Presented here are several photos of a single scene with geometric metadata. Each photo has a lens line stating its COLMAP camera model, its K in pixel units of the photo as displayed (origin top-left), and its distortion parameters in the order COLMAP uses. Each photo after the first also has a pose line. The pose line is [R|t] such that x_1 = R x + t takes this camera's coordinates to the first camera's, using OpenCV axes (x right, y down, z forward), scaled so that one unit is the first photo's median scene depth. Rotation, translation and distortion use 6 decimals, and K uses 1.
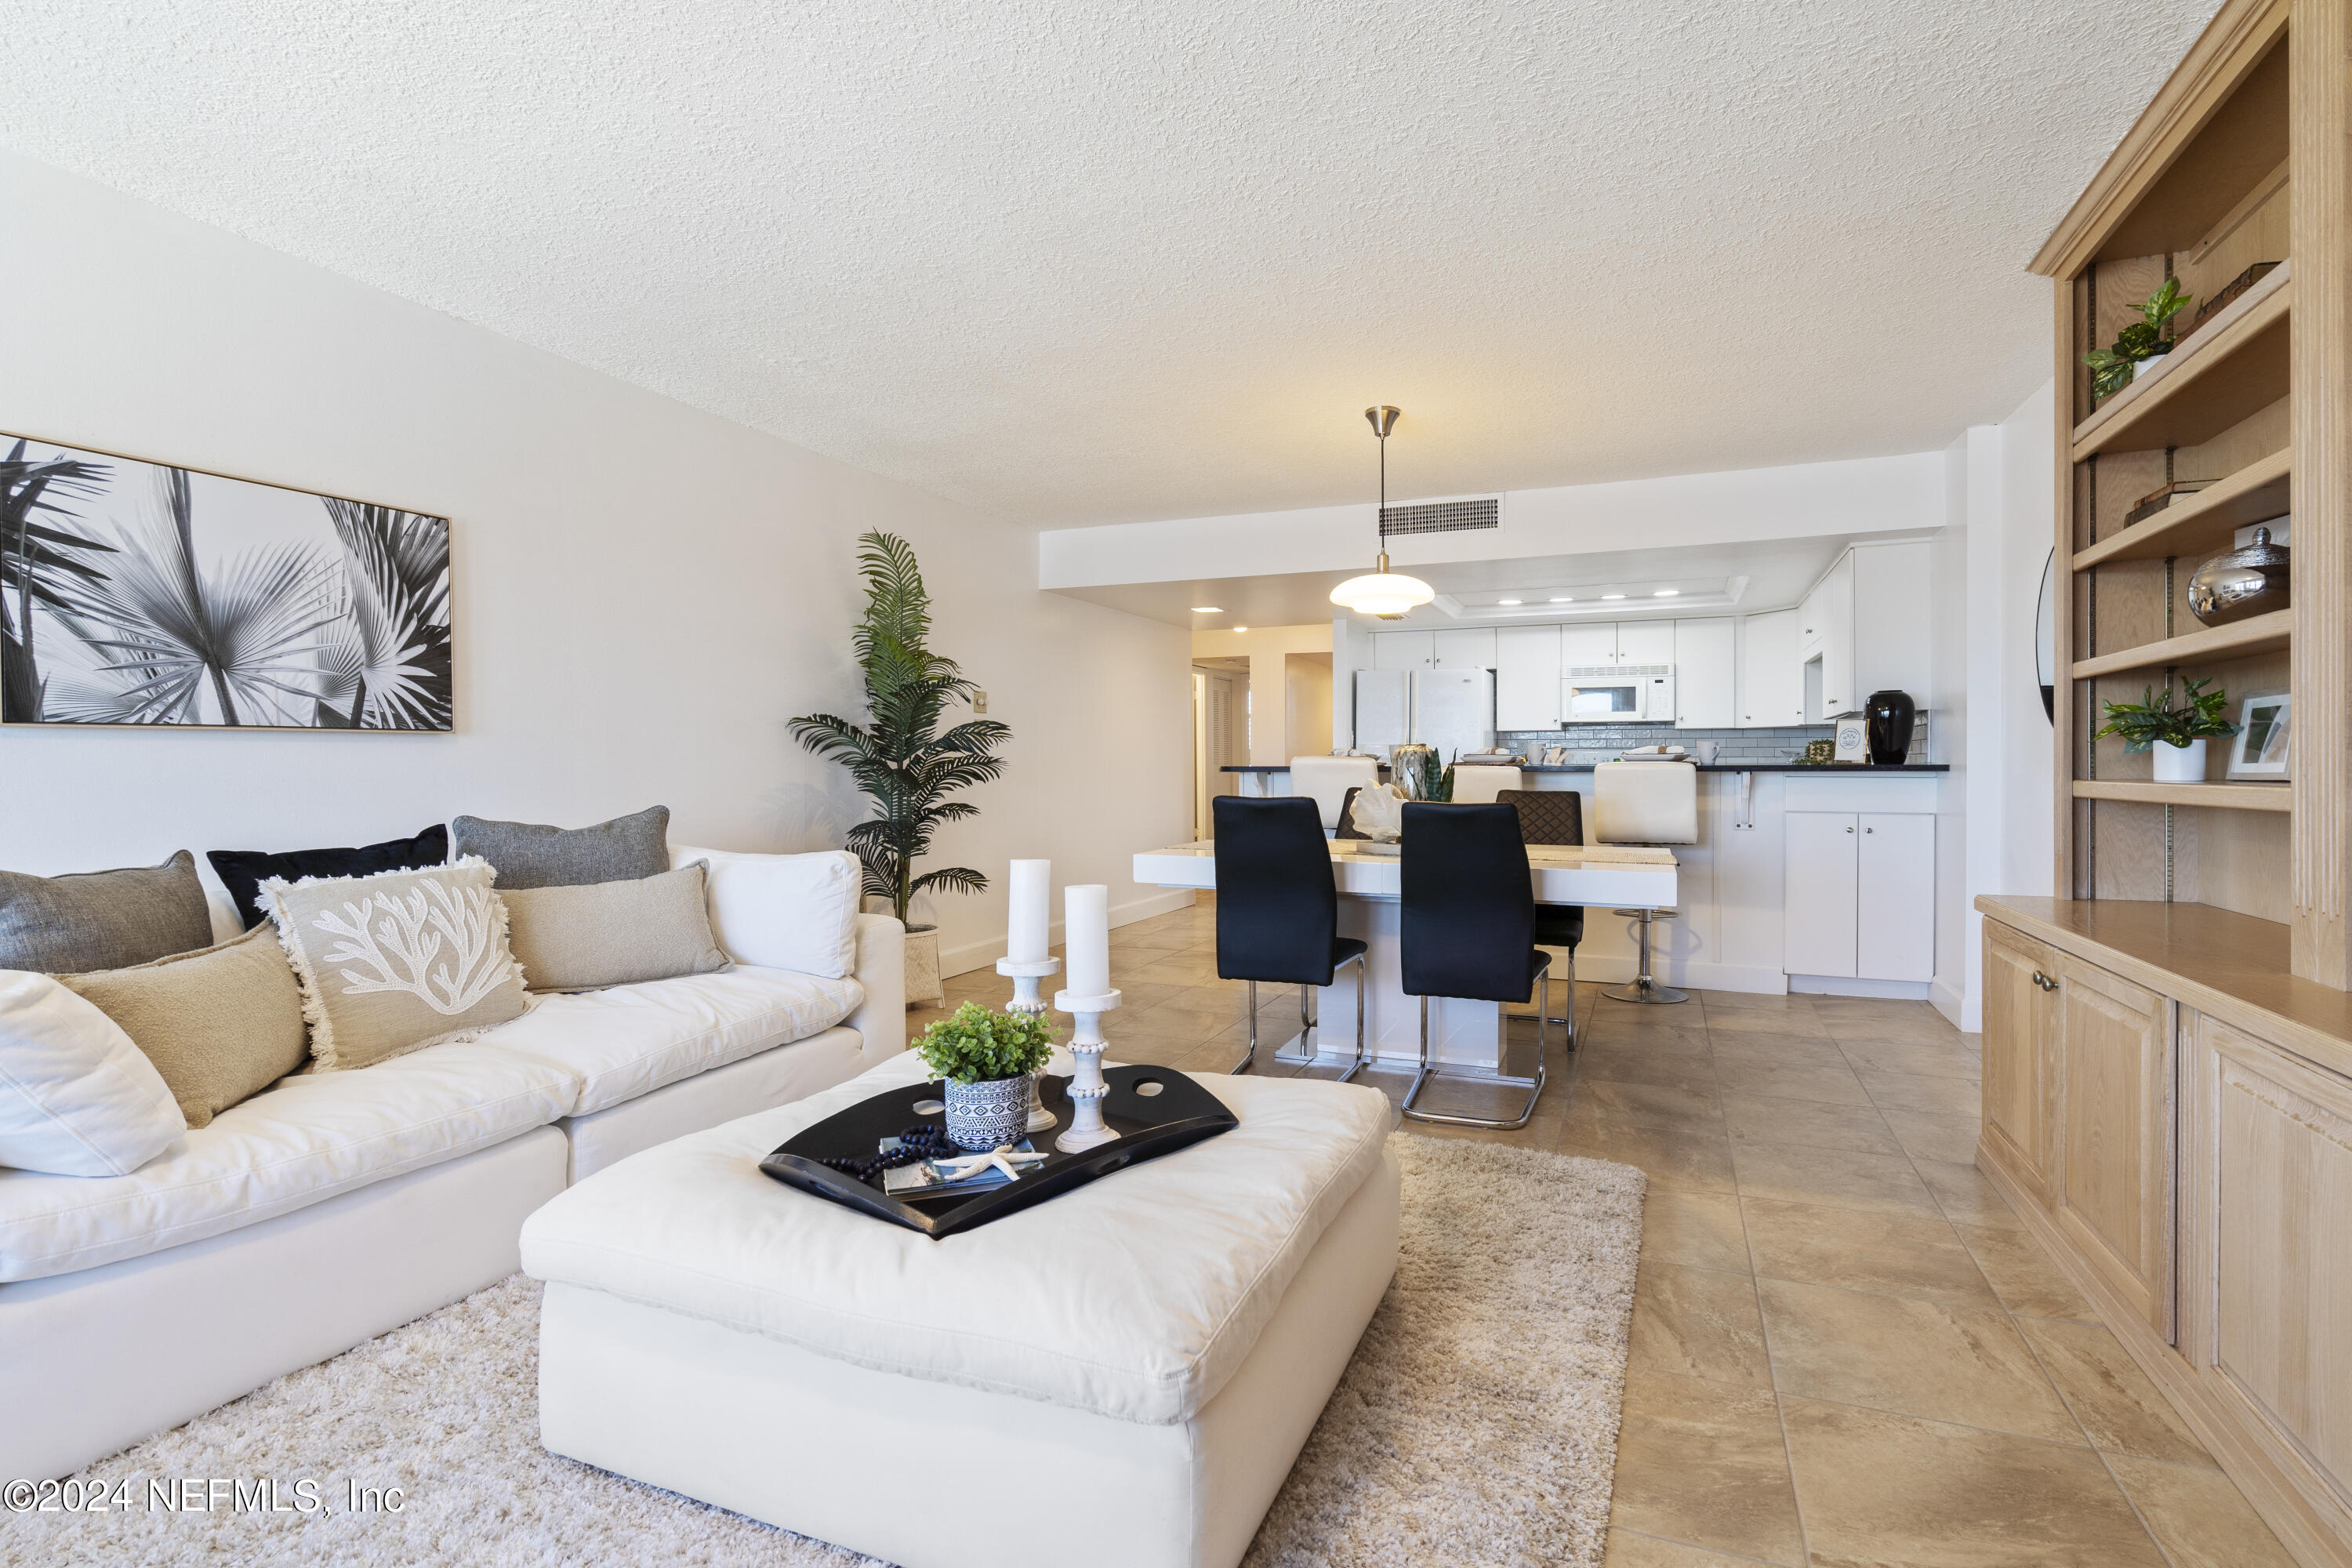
lens RADIAL K [[1064.0, 0, 1223.7], [0, 1064.0, 779.0], [0, 0, 1]] dist [0.000427, 0.000336]
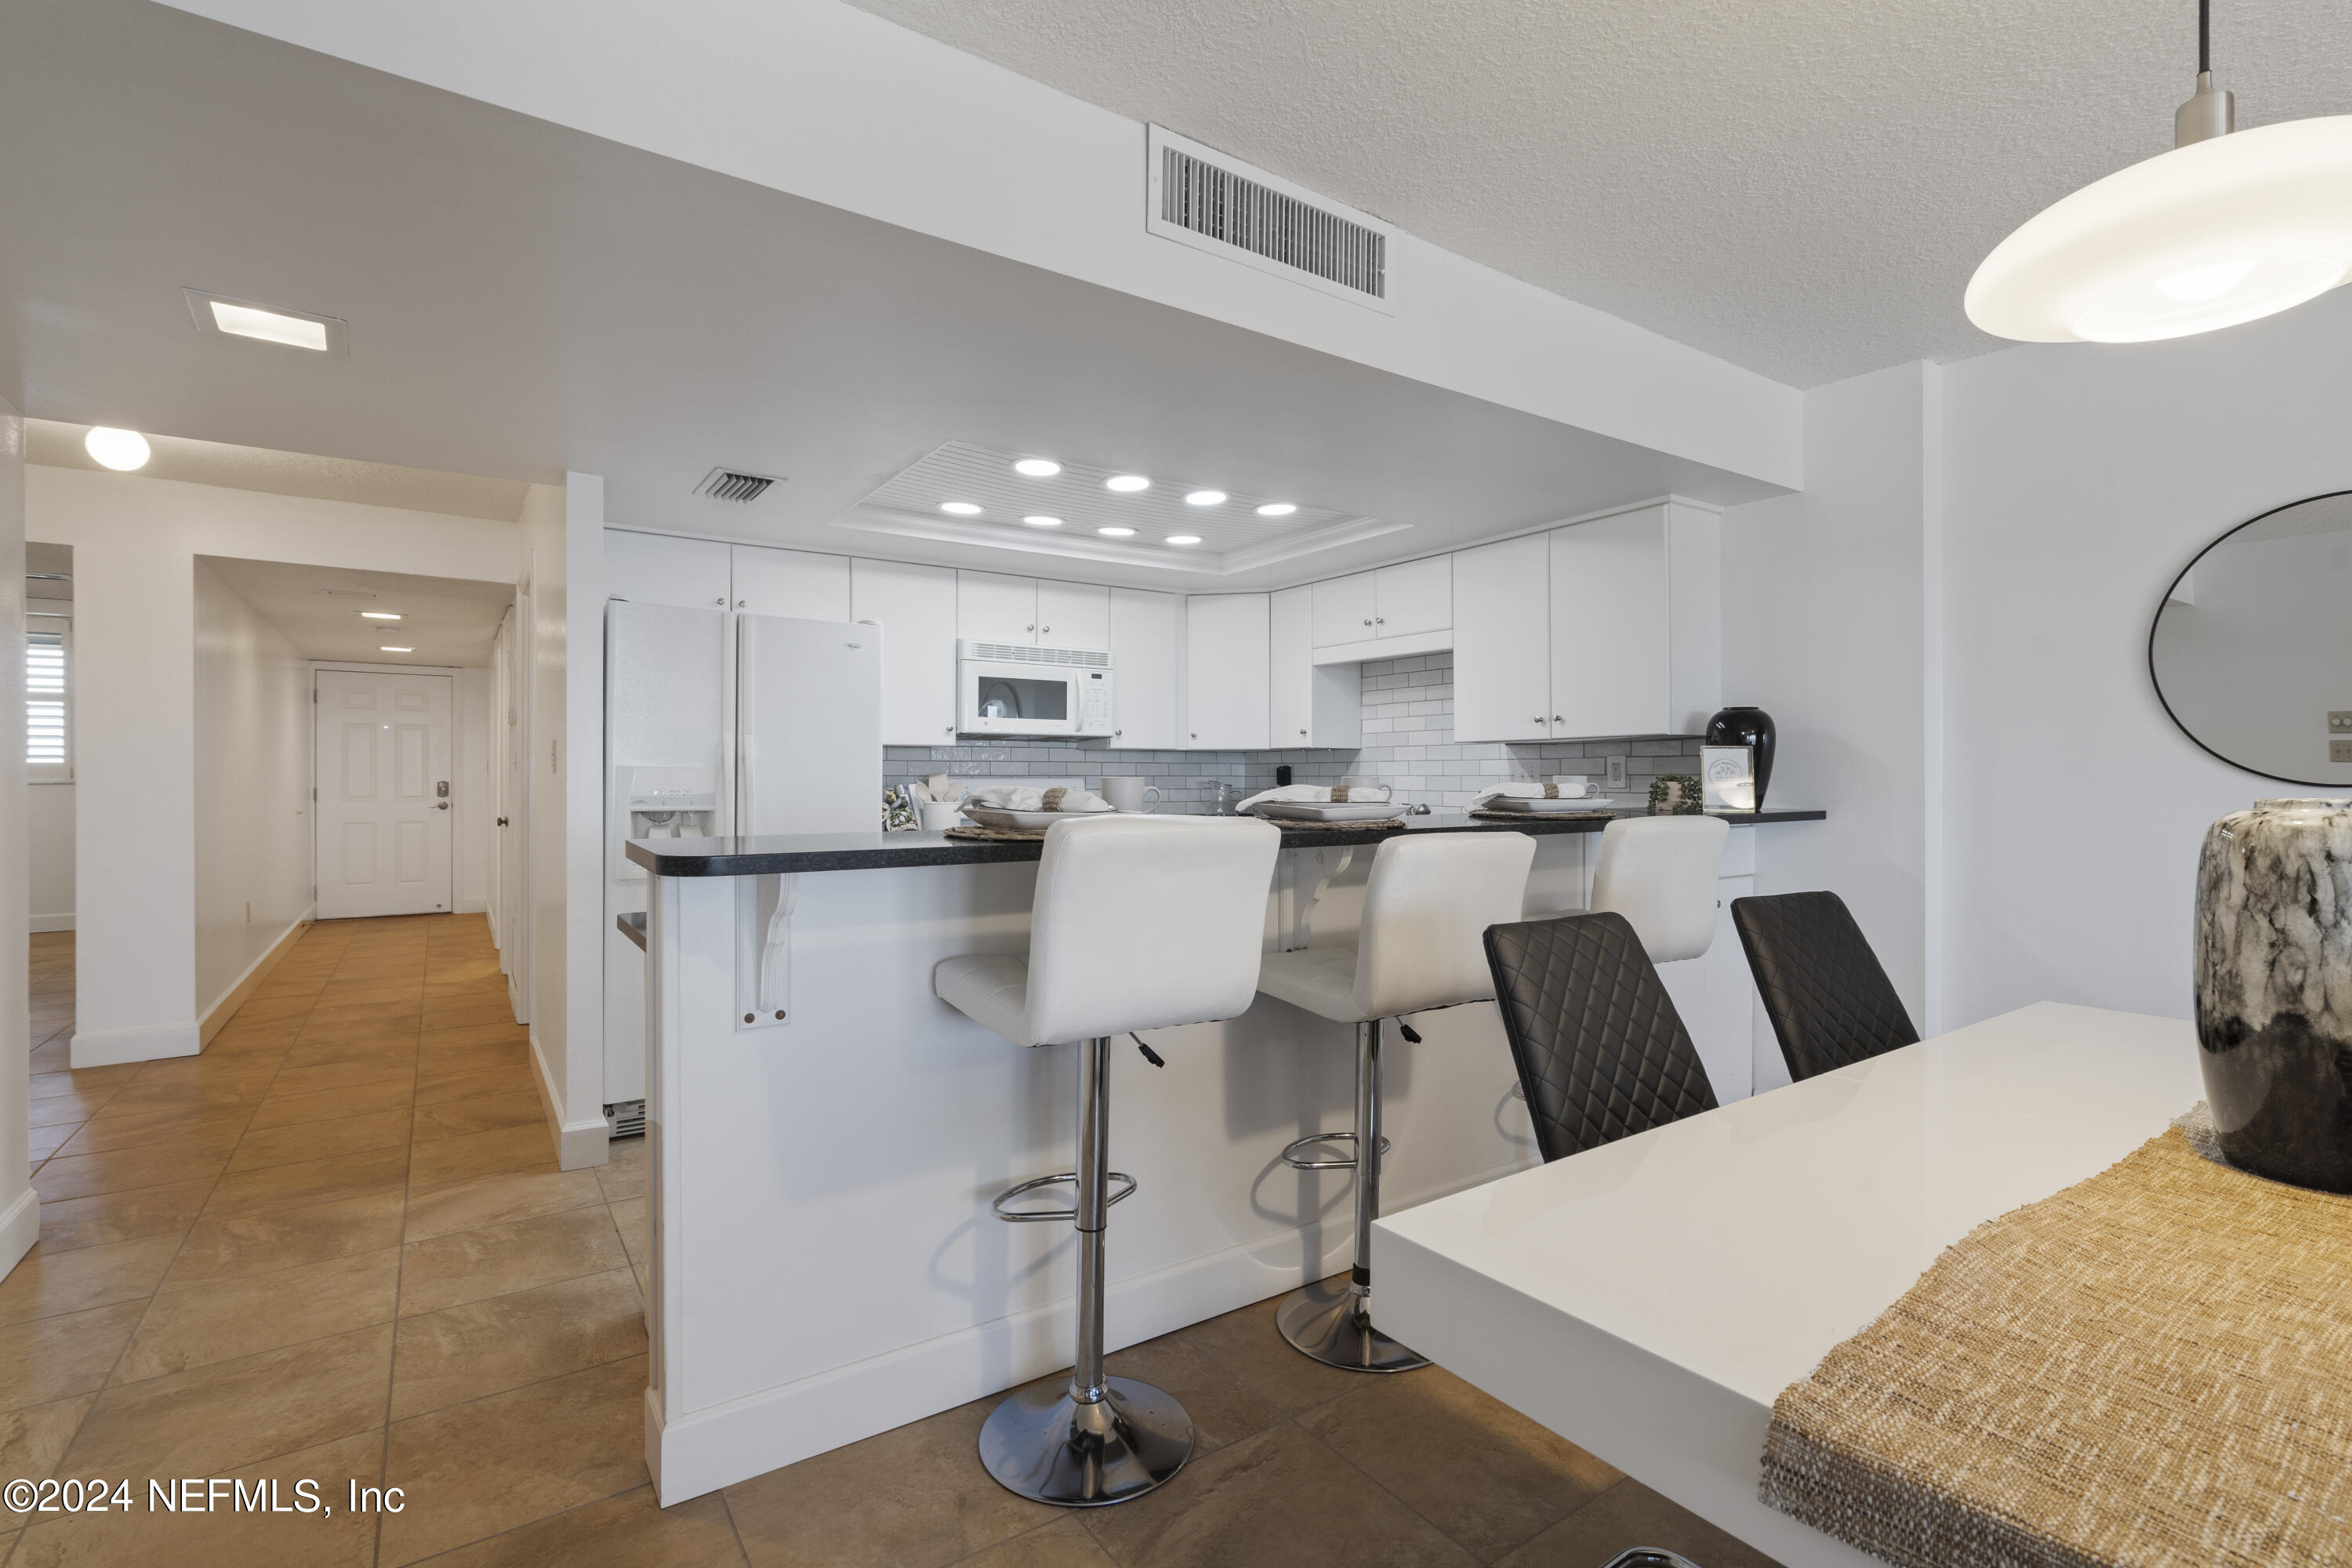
lens RADIAL K [[1095.7, 0, 1176.0], [0, 1095.7, 784.0], [0, 0, 1]] dist [-0.001519, 0.000052]
pose [[0.557291, -0.006152, 0.830294, -0.126034], [0.015007, 0.999884, -0.002665, -0.022776], [-0.830182, 0.013945, 0.557319, 0.586099]]
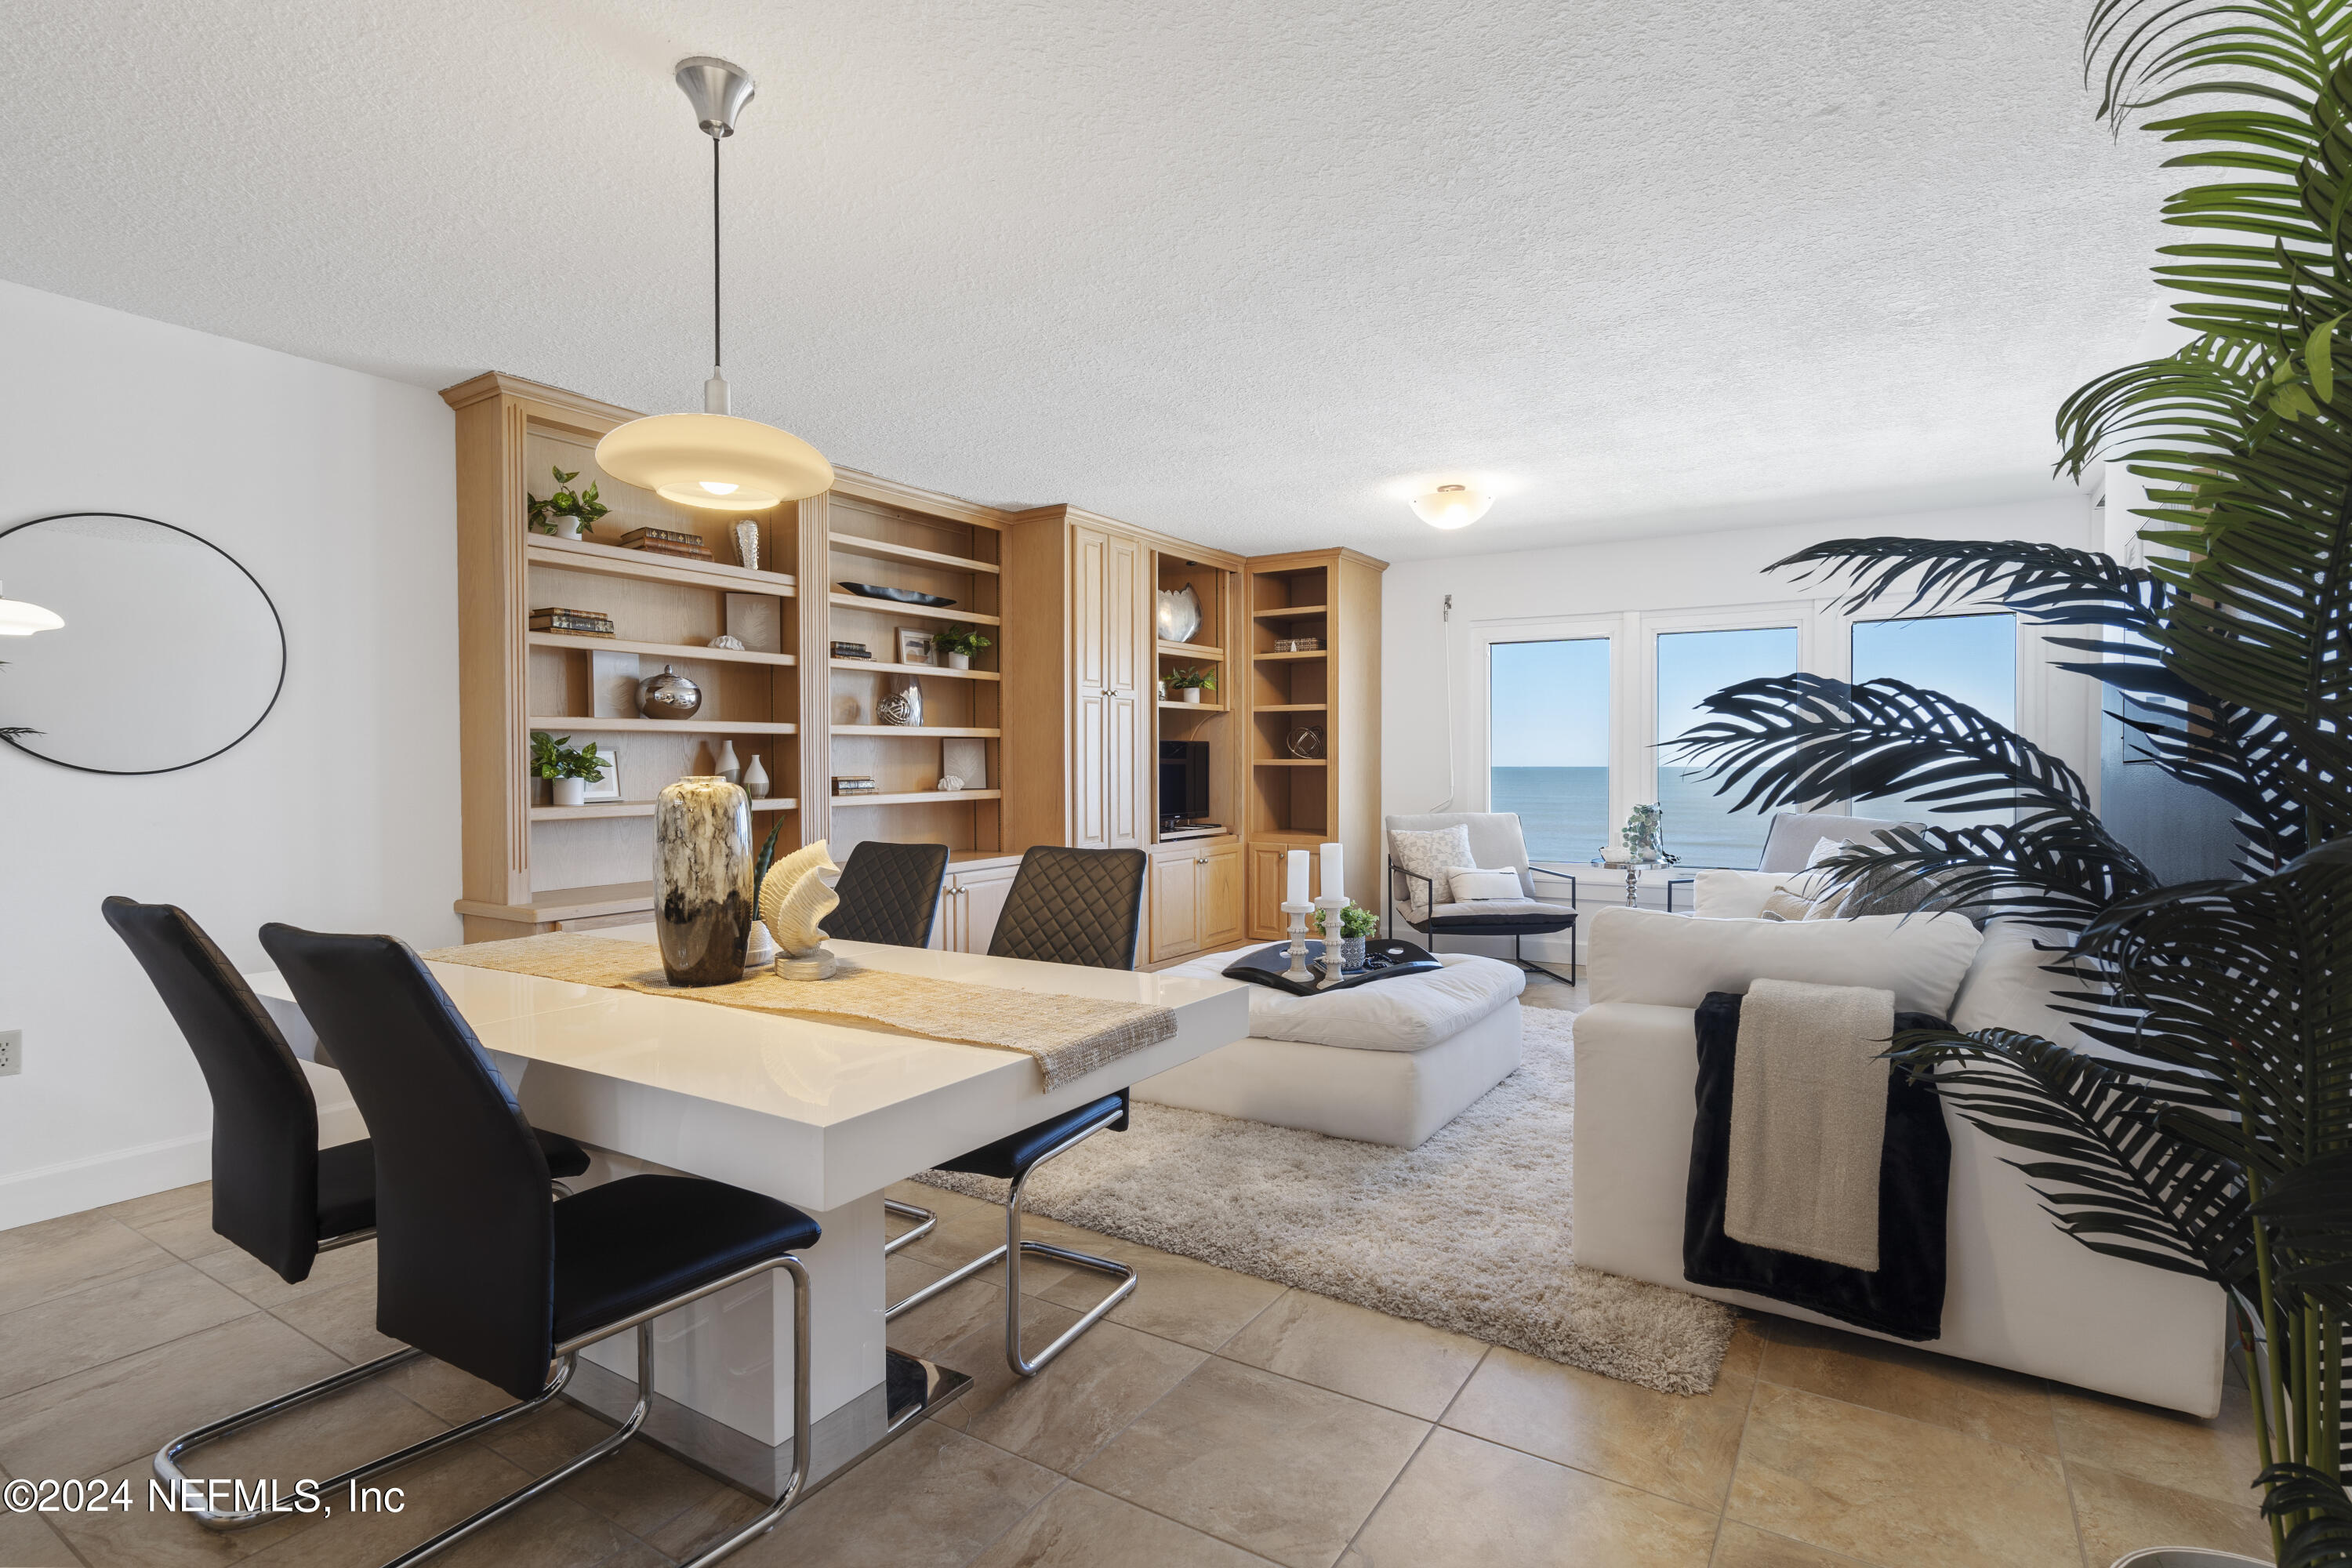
lens RADIAL K [[1126.4, 0, 1195.5], [0, 1126.4, 786.3], [0, 0, 1]] dist [0.001340, 0.000434]
pose [[-0.984018, -0.001283, 0.178064, -0.084853], [0.005370, 0.999305, 0.036877, -0.026305], [-0.177988, 0.037244, -0.983328, 0.804697]]
